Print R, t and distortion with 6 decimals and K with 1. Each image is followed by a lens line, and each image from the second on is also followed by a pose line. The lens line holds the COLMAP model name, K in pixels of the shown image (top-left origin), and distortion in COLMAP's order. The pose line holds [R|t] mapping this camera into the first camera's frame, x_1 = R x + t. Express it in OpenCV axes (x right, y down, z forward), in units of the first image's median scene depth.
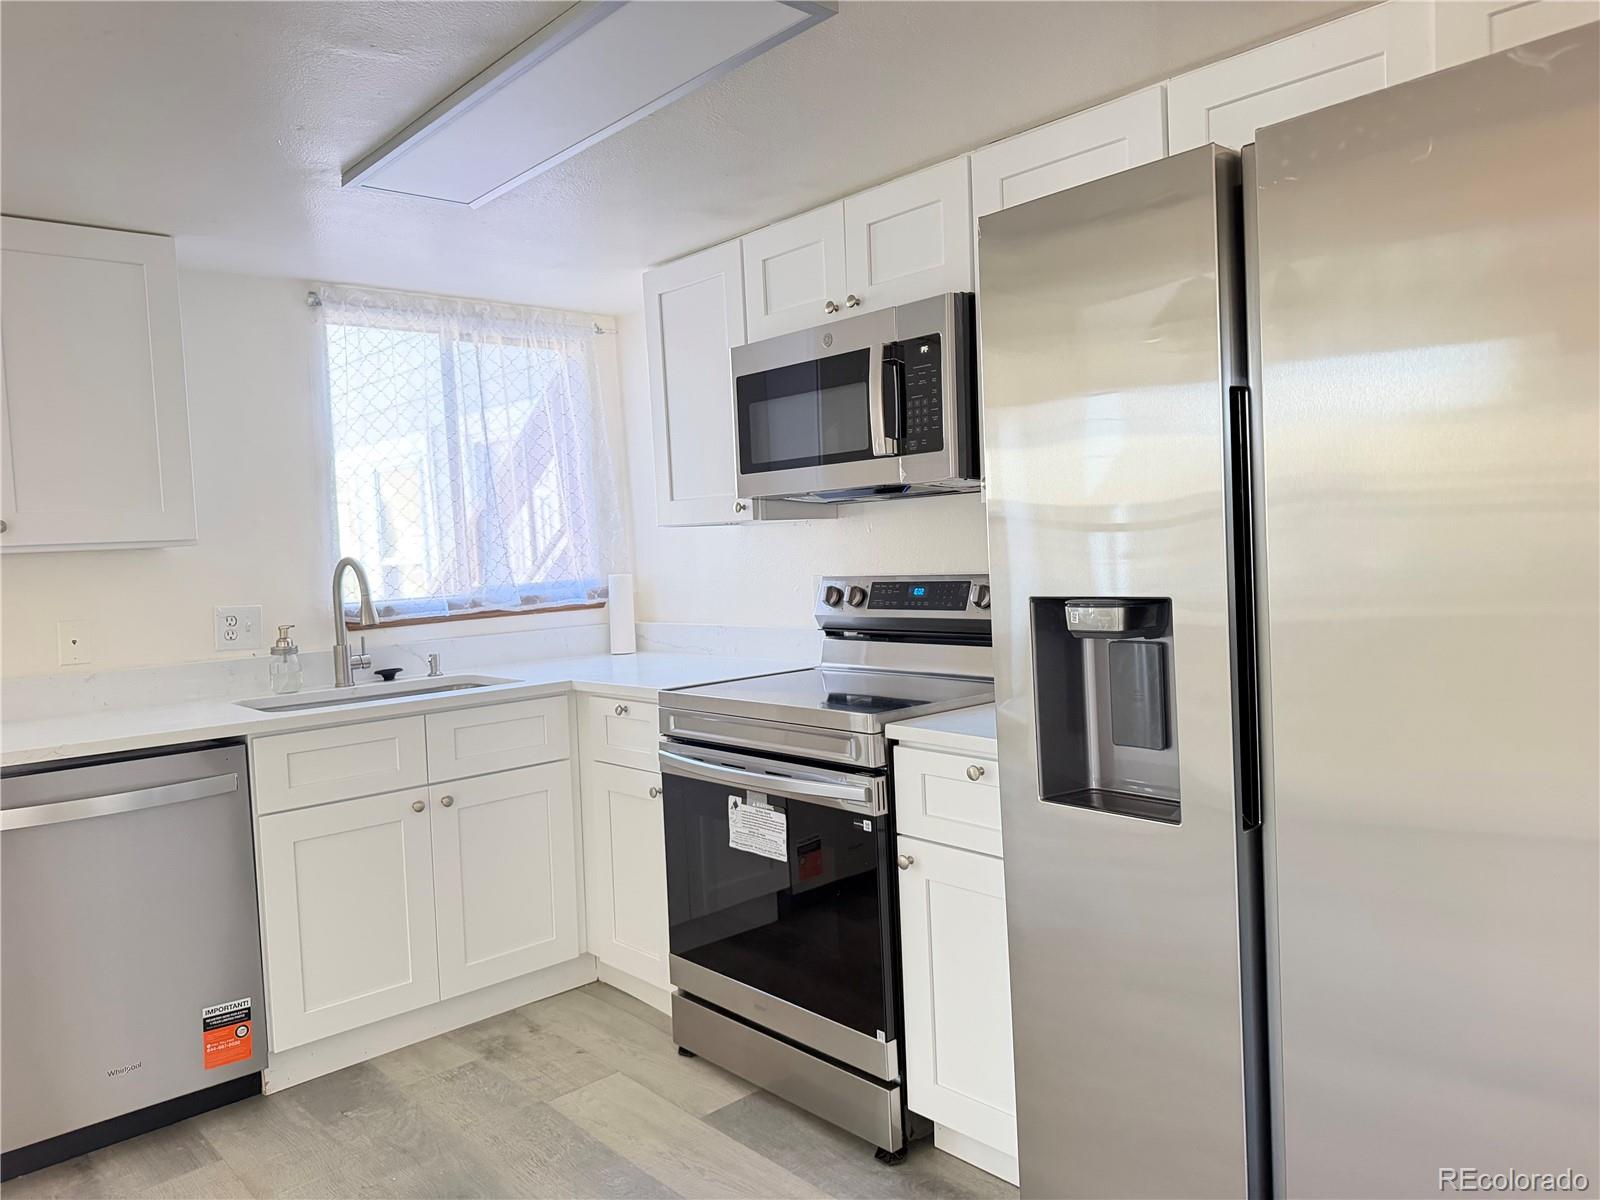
lens RADIAL K [[1136.6, 0, 796.4], [0, 1136.6, 600.0], [0, 0, 1]] dist [0.063389, -0.075434]
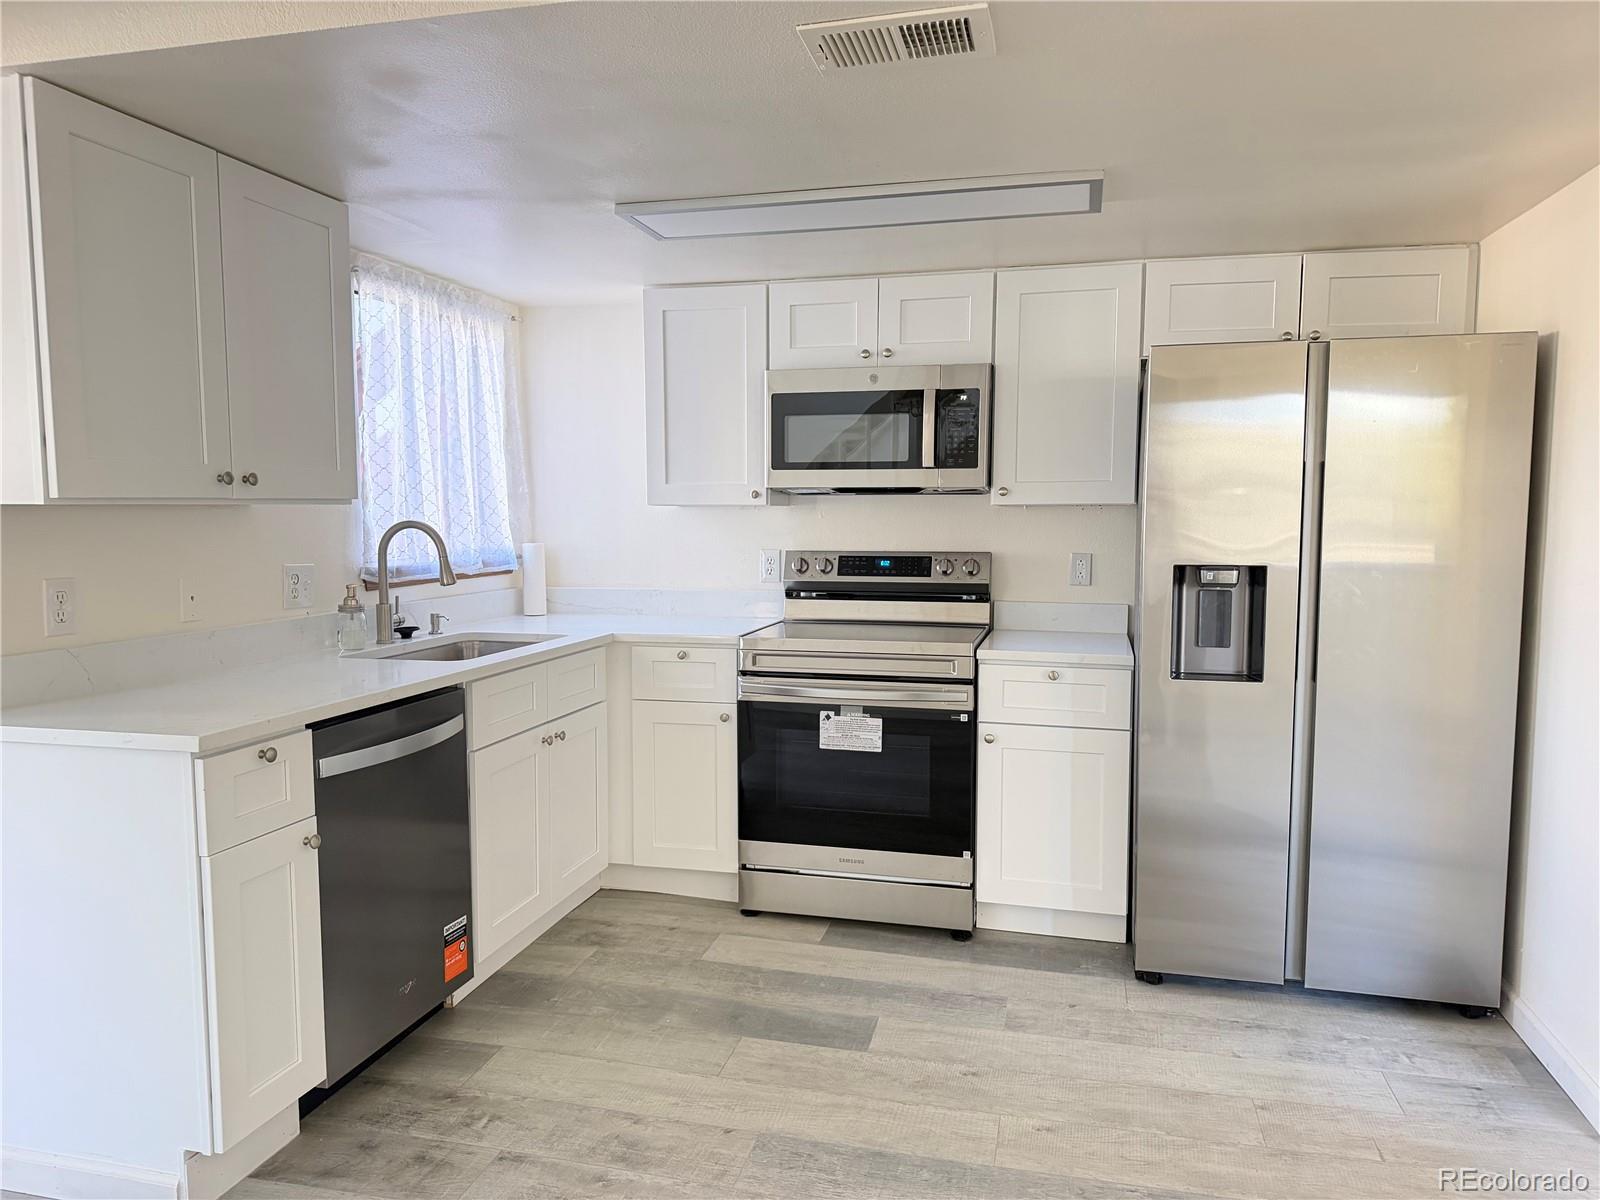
lens RADIAL K [[1113.6, 0, 797.7], [0, 1113.6, 622.5], [0, 0, 1]] dist [0.056510, 0.000163]
pose [[0.820035, -0.010307, 0.572221, -0.791594], [-0.009742, 0.999442, 0.031964, 0.023400], [-0.572230, -0.031786, 0.819477, -0.060936]]
